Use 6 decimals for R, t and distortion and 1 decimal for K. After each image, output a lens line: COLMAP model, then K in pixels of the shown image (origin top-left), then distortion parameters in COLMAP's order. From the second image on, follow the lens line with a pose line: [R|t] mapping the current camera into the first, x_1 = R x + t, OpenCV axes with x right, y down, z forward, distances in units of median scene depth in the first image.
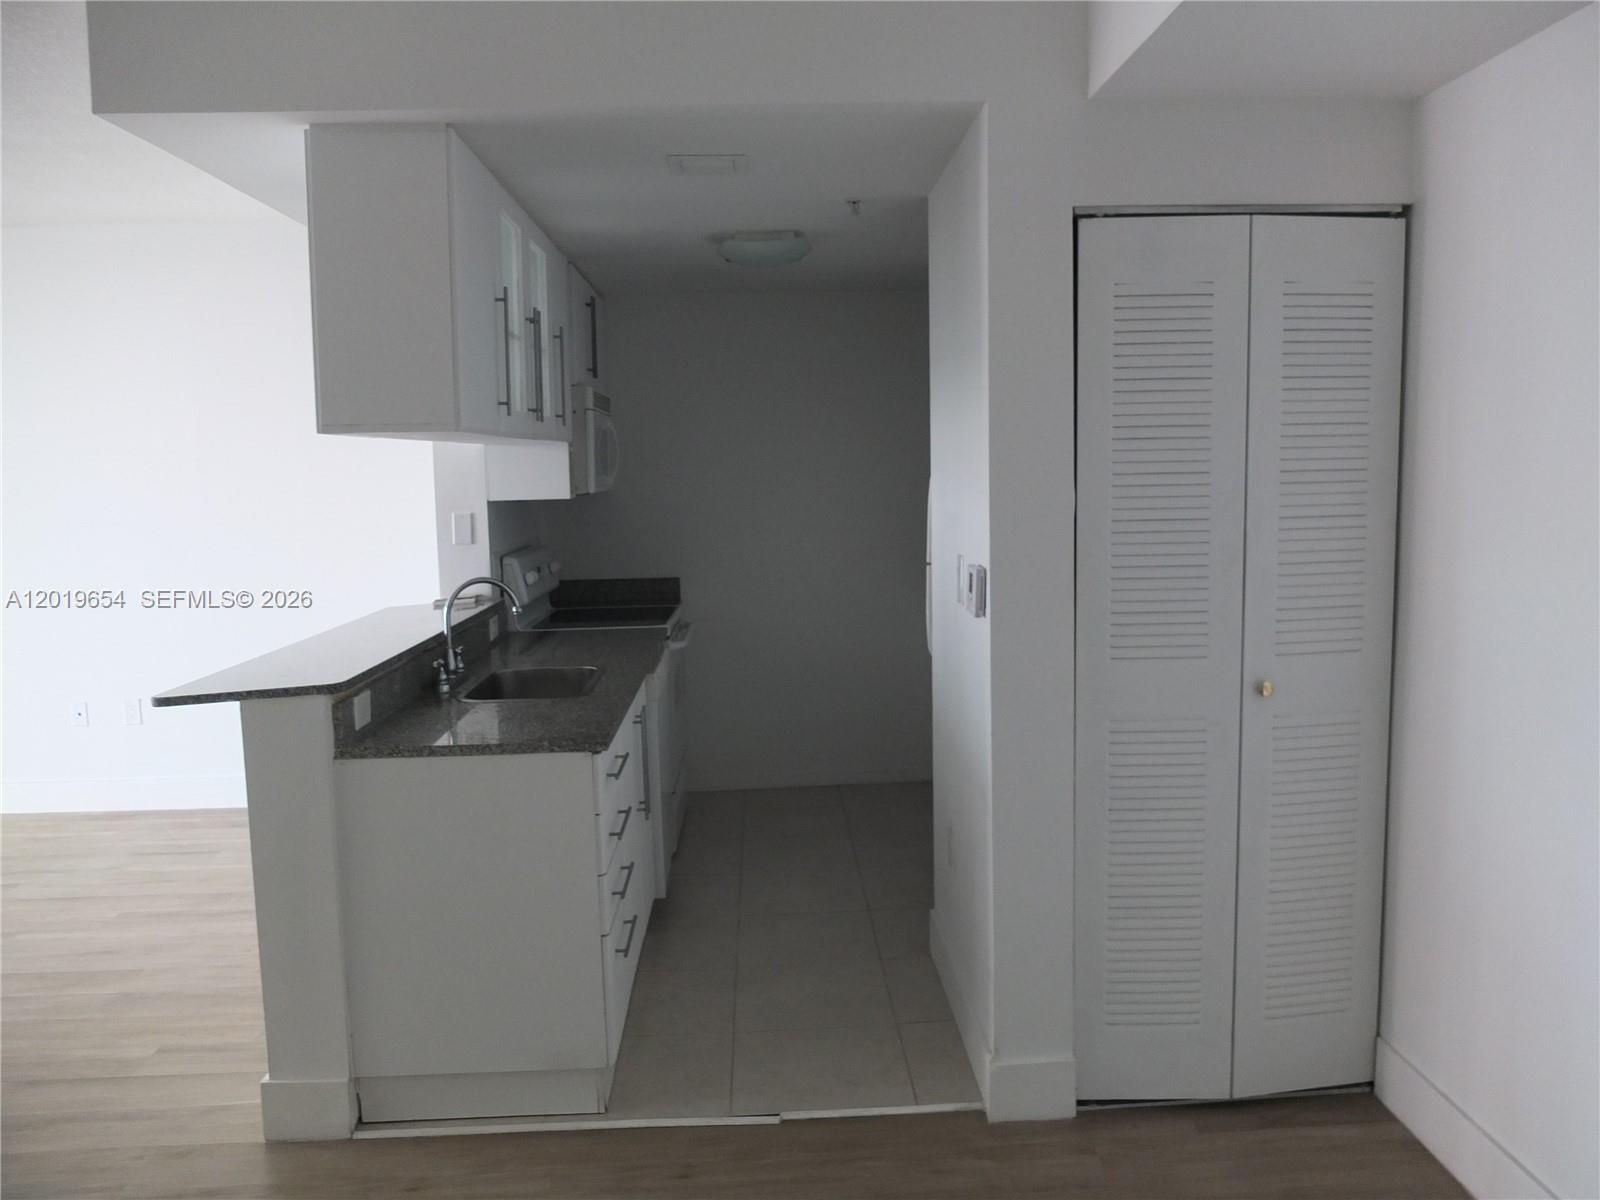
lens RADIAL K [[1264.0, 0, 823.2], [0, 1264.0, 599.2], [0, 0, 1]] dist [-0.060647, 0.055708]
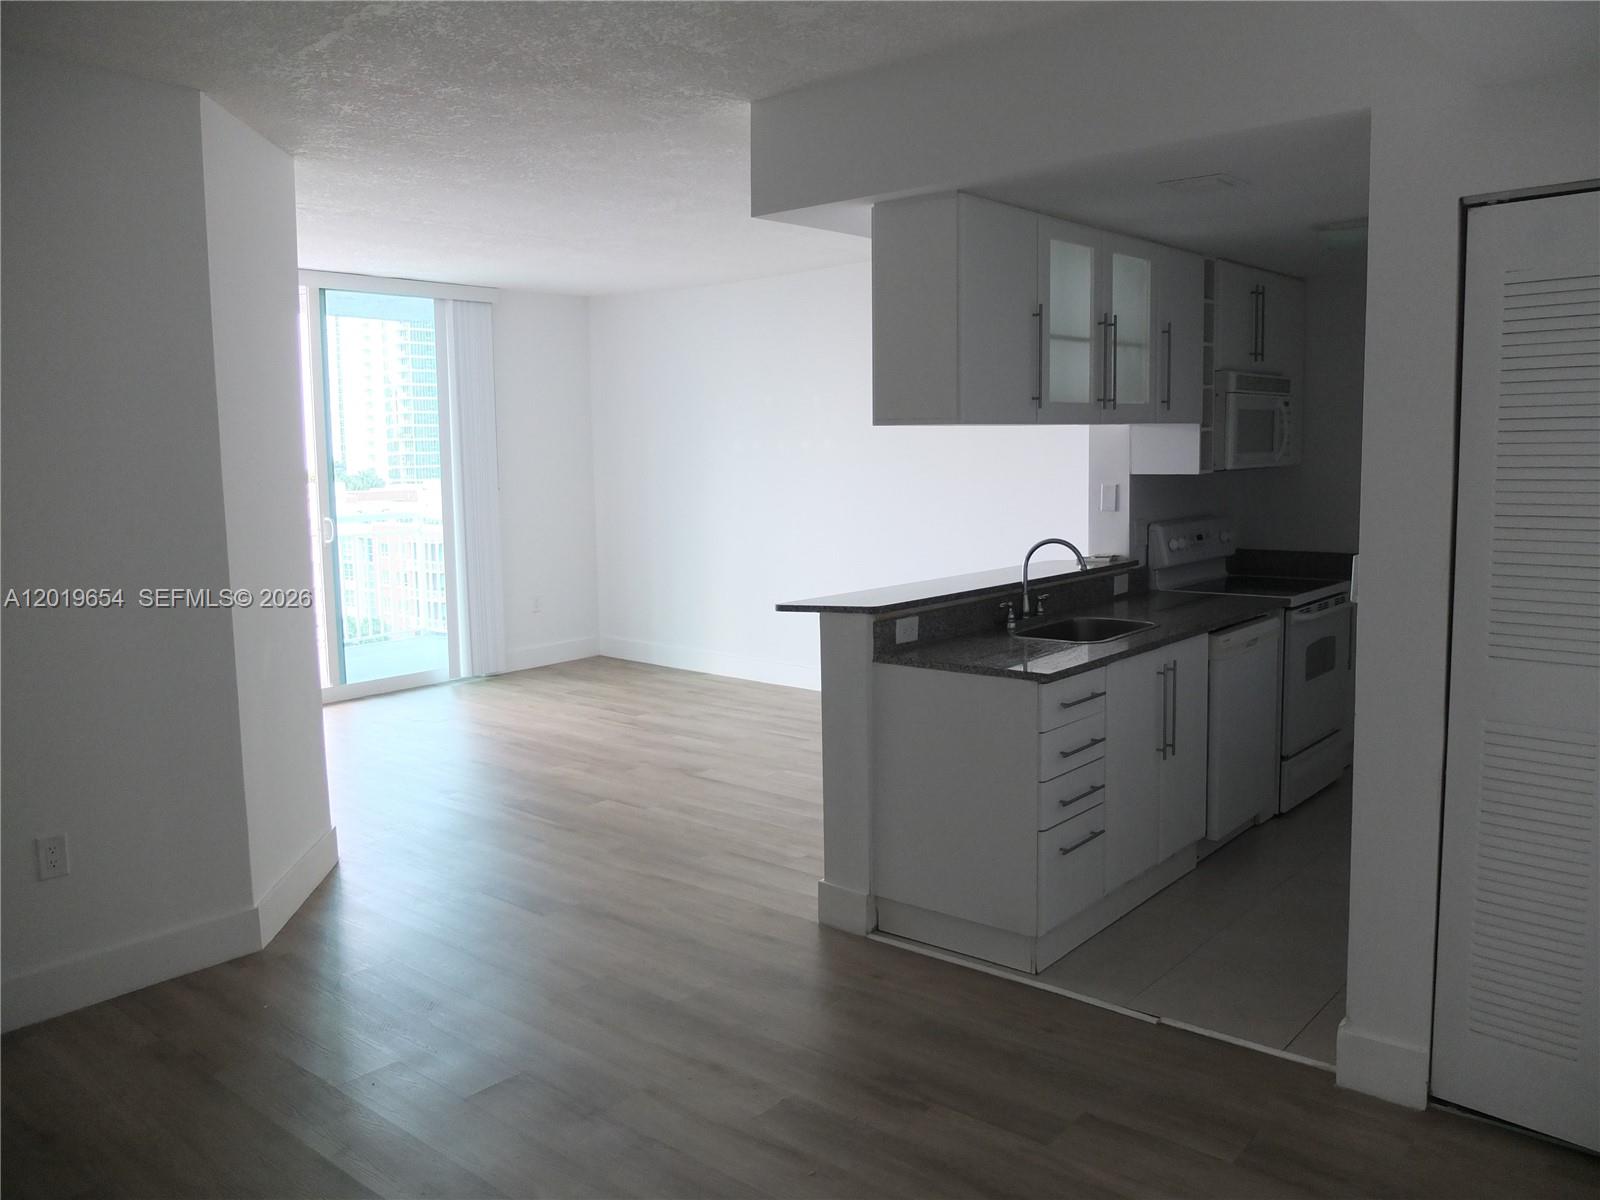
lens RADIAL K [[1254.4, 0, 794.1], [0, 1254.4, 591.1], [0, 0, 1]] dist [-0.073099, 0.051561]
pose [[0.723654, 0.086149, -0.684765, 0.466161], [-0.069411, 0.996233, 0.051982, -0.014804], [0.686663, 0.009913, 0.726908, -0.060448]]
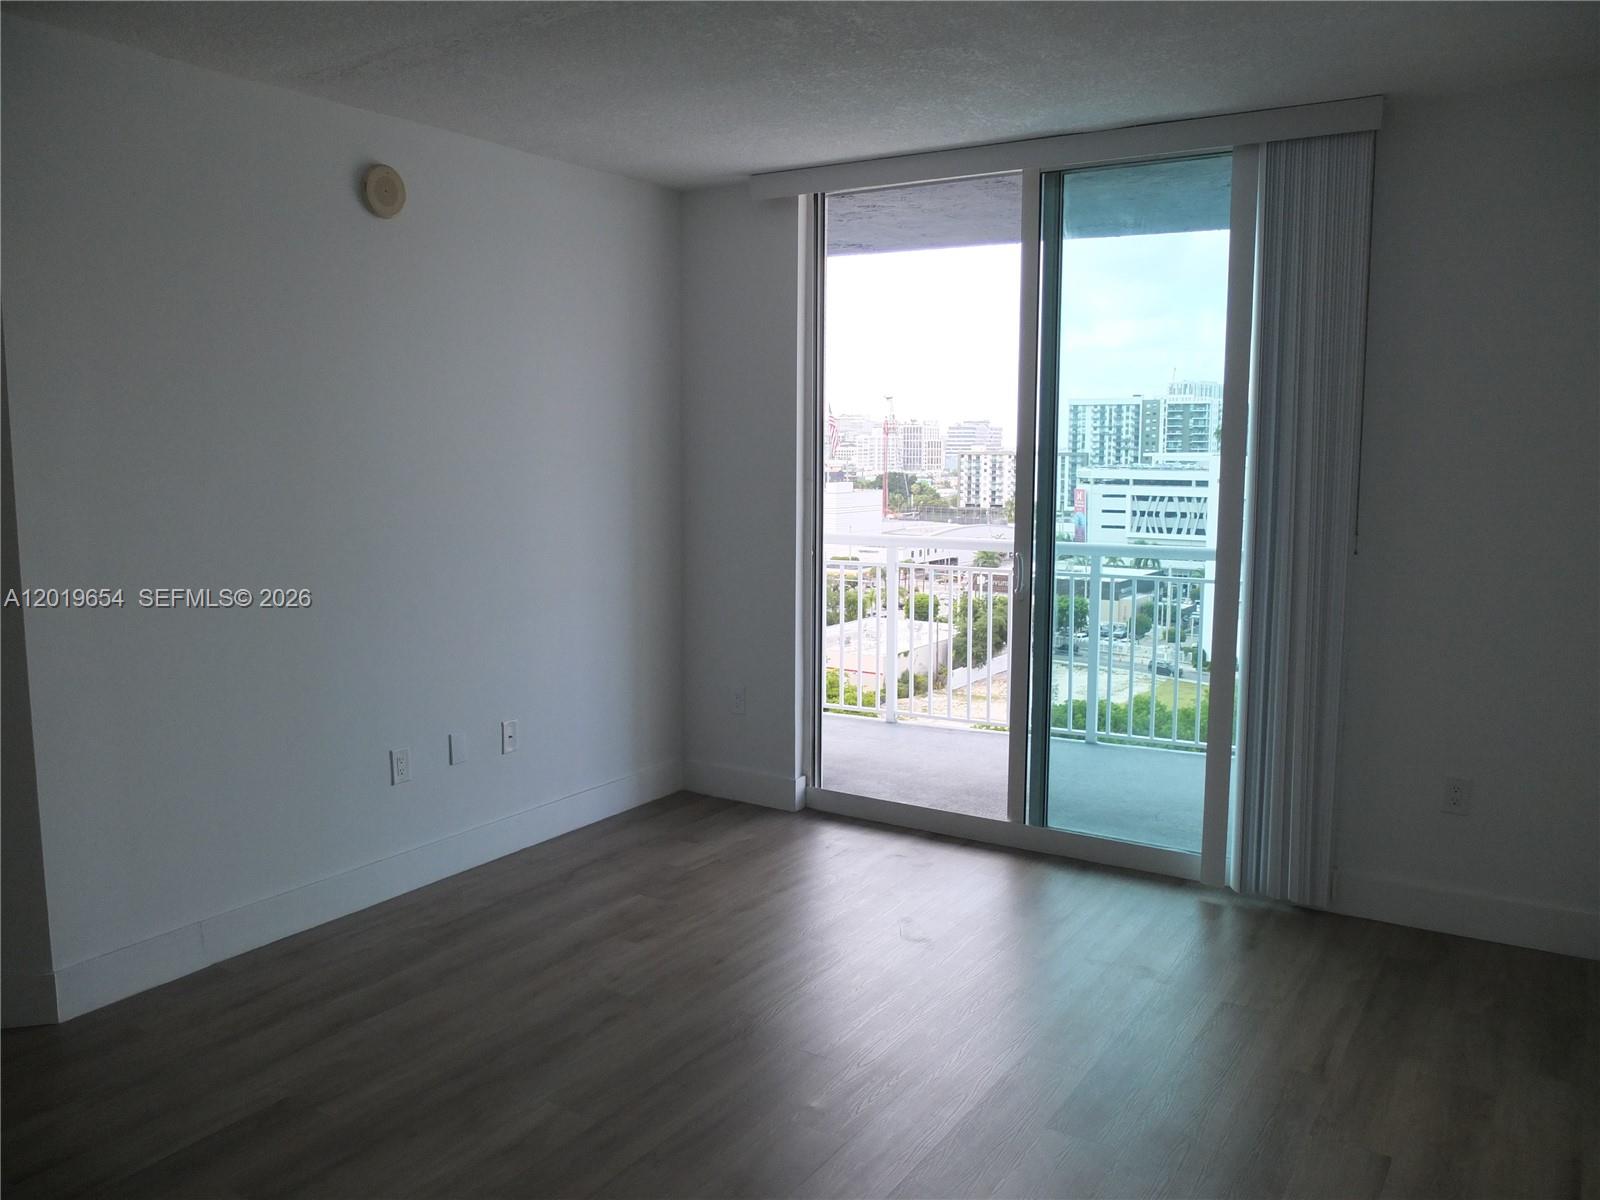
lens RADIAL K [[1254.4, 0, 794.1], [0, 1254.4, 591.1], [0, 0, 1]] dist [-0.073099, 0.051561]
pose [[-0.580980, 0.112645, -0.806085, -0.588569], [-0.080617, 0.977542, 0.194709, -0.207629], [0.809915, 0.178106, -0.558852, 1.857536]]
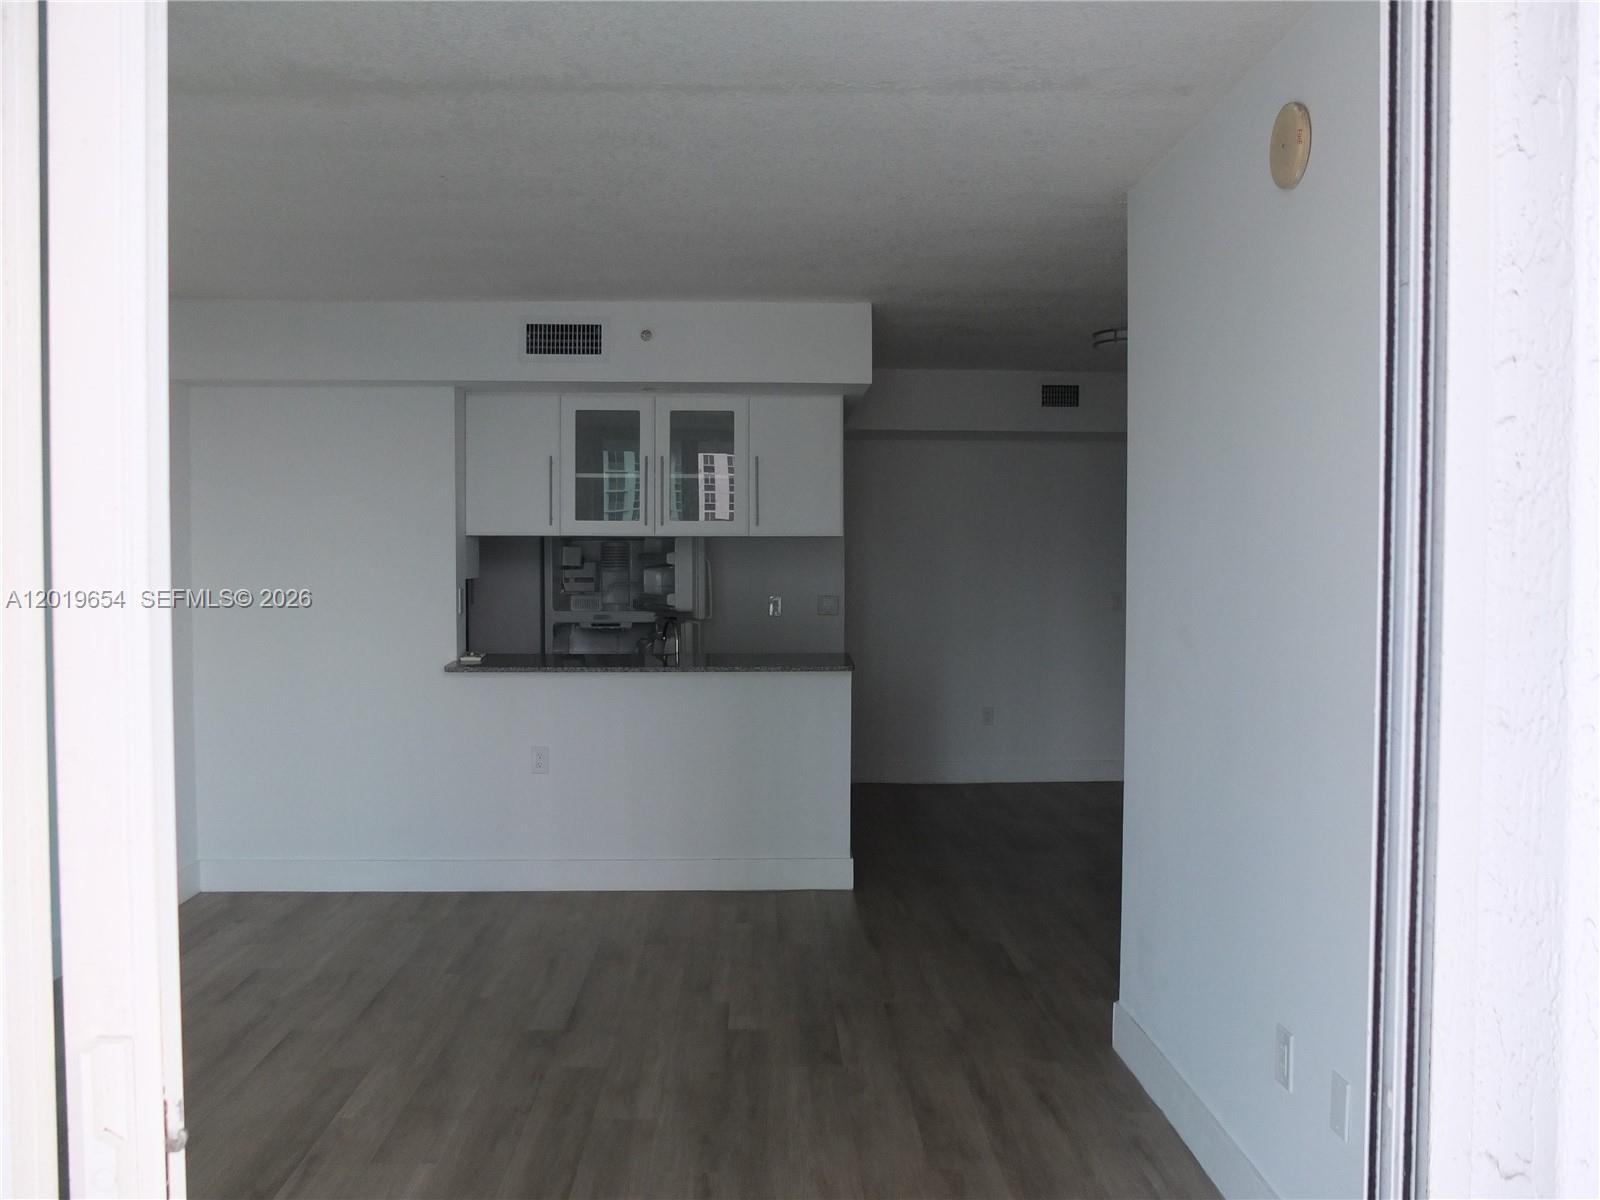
lens RADIAL K [[1254.4, 0, 794.1], [0, 1254.4, 591.1], [0, 0, 1]] dist [-0.073099, 0.051561]
pose [[0.027022, -0.008123, 0.999602, -2.404659], [0.111608, 0.993739, 0.005058, -0.059299], [-0.993385, 0.111427, 0.027760, 0.973008]]
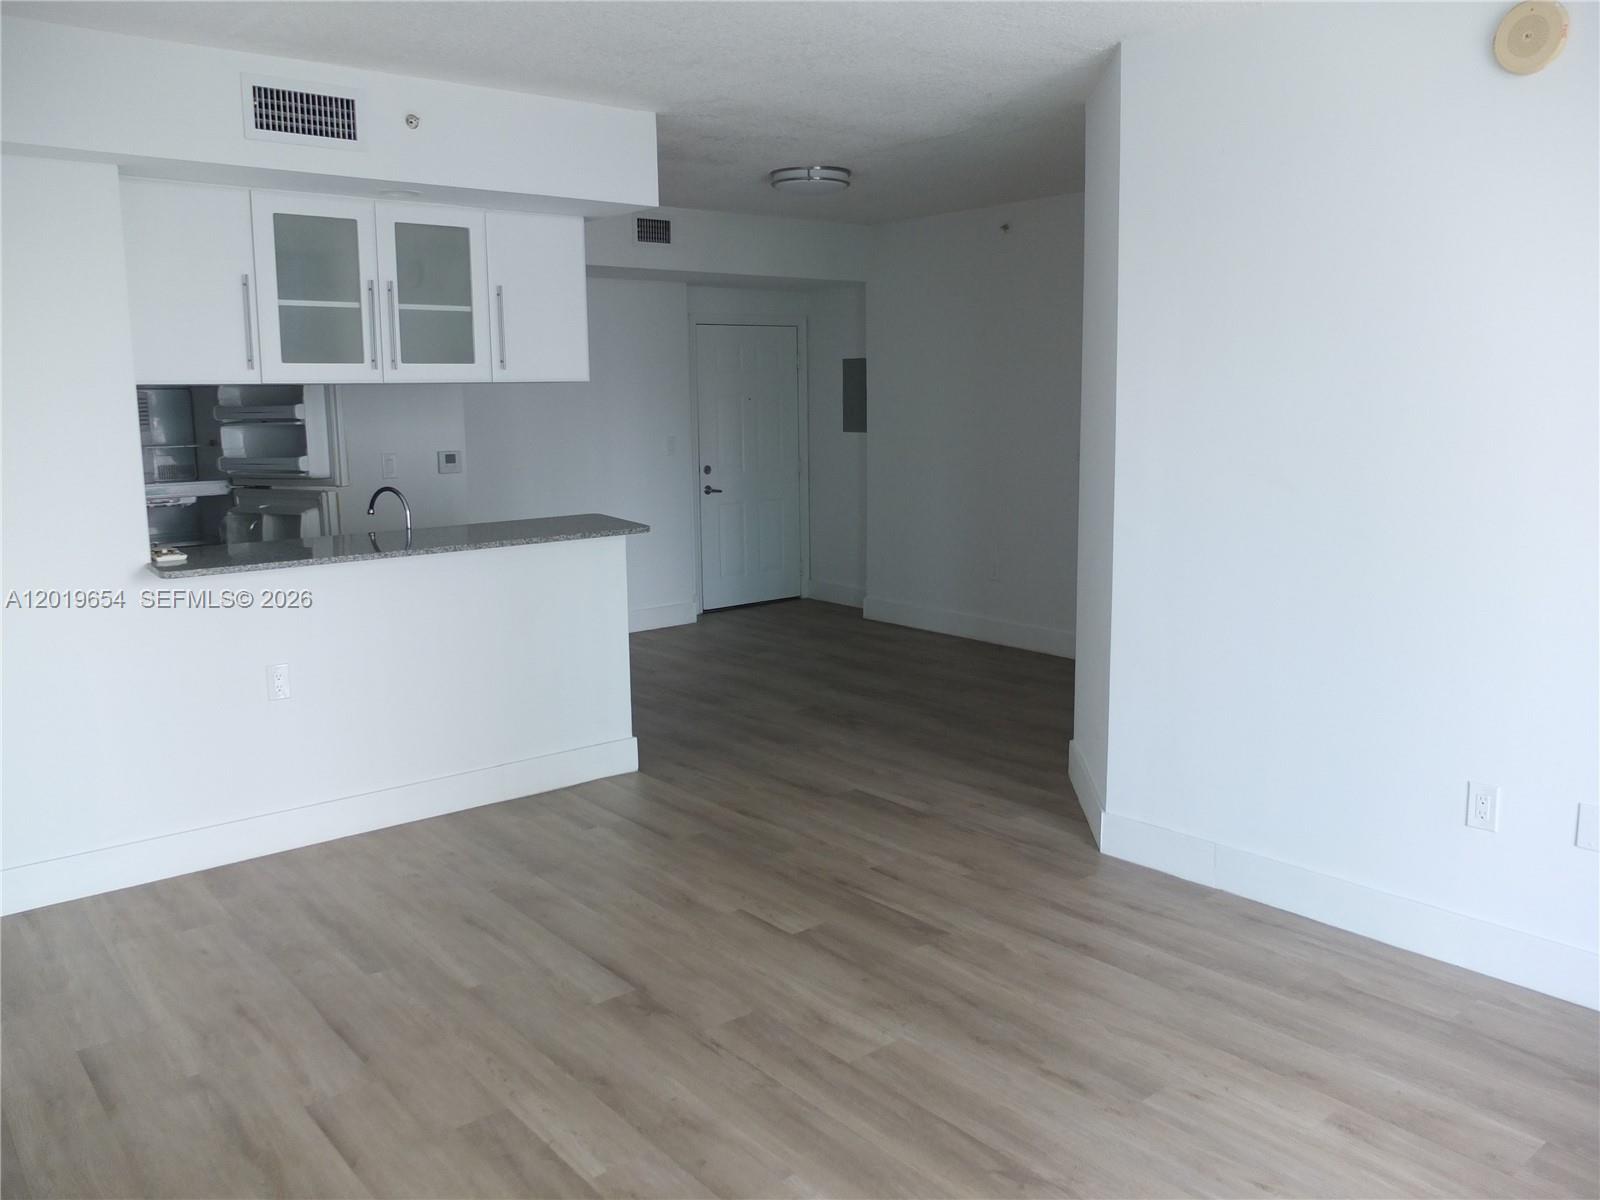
lens RADIAL K [[1254.4, 0, 794.1], [0, 1254.4, 591.1], [0, 0, 1]] dist [-0.073099, 0.051561]
pose [[-0.593867, -0.099334, 0.798408, -1.996778], [0.113978, 0.971954, 0.205704, -0.170151], [-0.796449, 0.213162, -0.565890, 1.775150]]
